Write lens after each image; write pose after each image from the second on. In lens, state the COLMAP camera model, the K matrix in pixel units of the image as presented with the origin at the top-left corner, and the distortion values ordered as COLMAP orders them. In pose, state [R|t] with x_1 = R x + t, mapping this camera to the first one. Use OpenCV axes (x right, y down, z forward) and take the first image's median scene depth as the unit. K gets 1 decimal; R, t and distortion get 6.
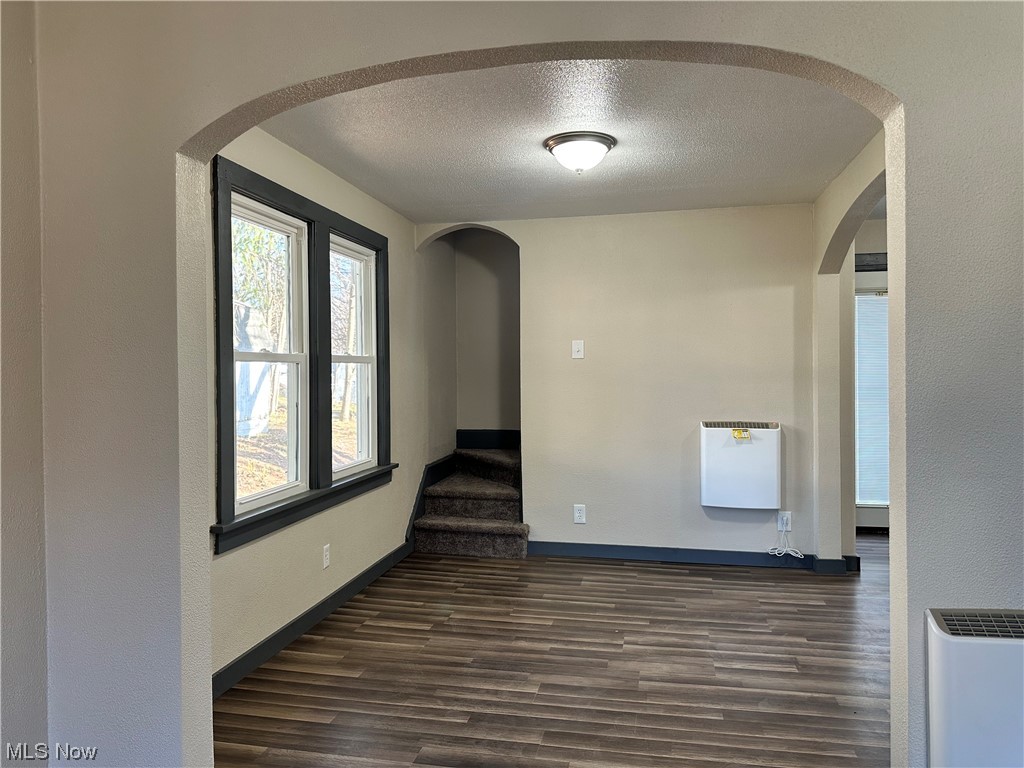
lens RADIAL K [[734.5, 0, 512.0], [0, 734.5, 384.0], [0, 0, 1]] dist [0.148677, -0.208027]
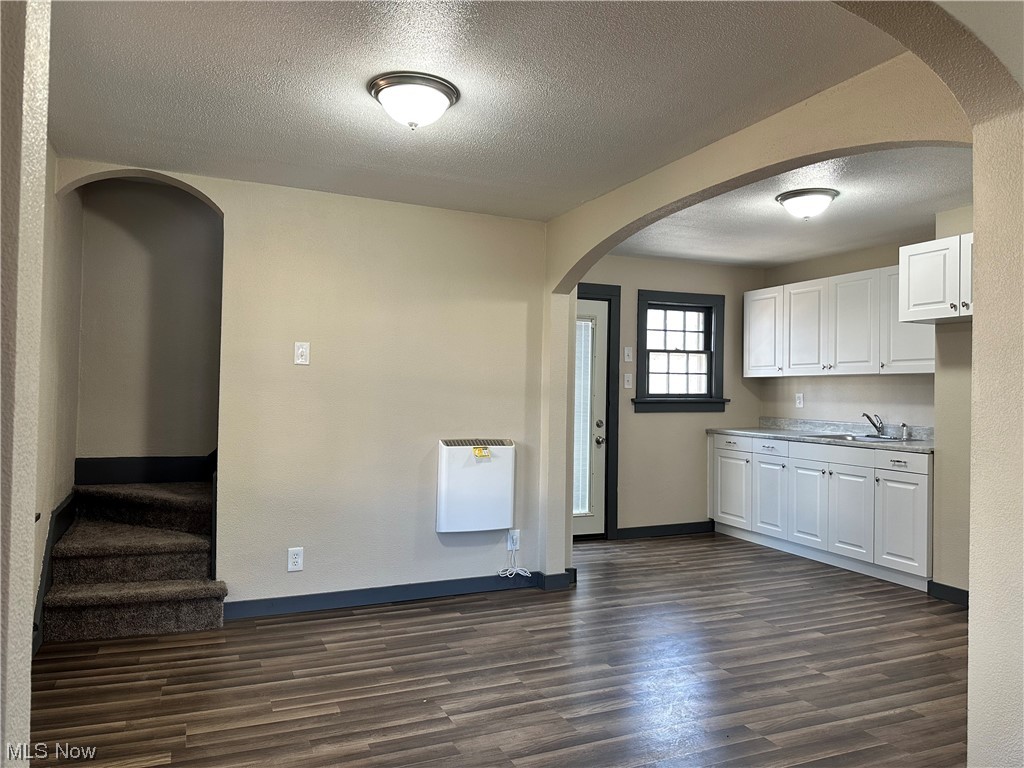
lens RADIAL K [[734.5, 0, 512.0], [0, 734.5, 384.0], [0, 0, 1]] dist [0.148677, -0.208027]
pose [[0.816151, 0.027986, 0.577160, -0.201751], [-0.012268, 0.999441, -0.031114, 0.009456], [-0.577708, 0.018313, 0.816038, 0.213584]]
